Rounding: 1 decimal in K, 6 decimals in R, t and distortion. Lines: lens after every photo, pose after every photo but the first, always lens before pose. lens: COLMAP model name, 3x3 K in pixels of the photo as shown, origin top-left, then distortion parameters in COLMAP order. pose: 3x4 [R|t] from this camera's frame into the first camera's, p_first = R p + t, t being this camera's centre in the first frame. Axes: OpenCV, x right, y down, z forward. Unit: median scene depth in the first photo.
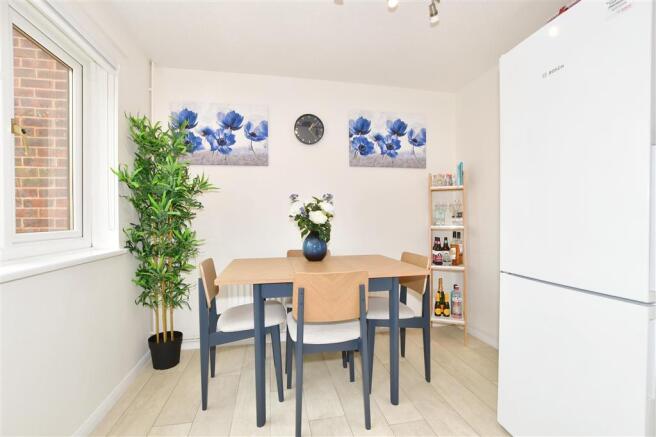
lens RADIAL K [[293.3, 0, 328.7], [0, 293.3, 221.8], [0, 0, 1]] dist [-0.014447, -0.000159]
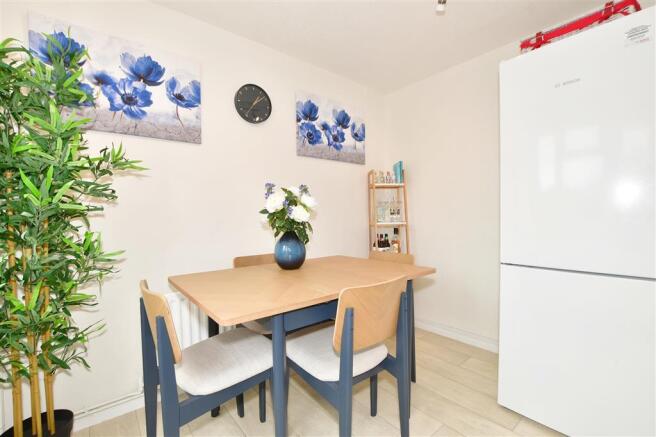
lens RADIAL K [[293.3, 0, 328.7], [0, 293.3, 221.8], [0, 0, 1]] dist [-0.014447, -0.000159]
pose [[0.881053, -0.014130, 0.472807, -0.270012], [0.011692, 0.999899, 0.008094, 0.000685], [-0.472874, -0.001603, 0.881129, 0.204547]]
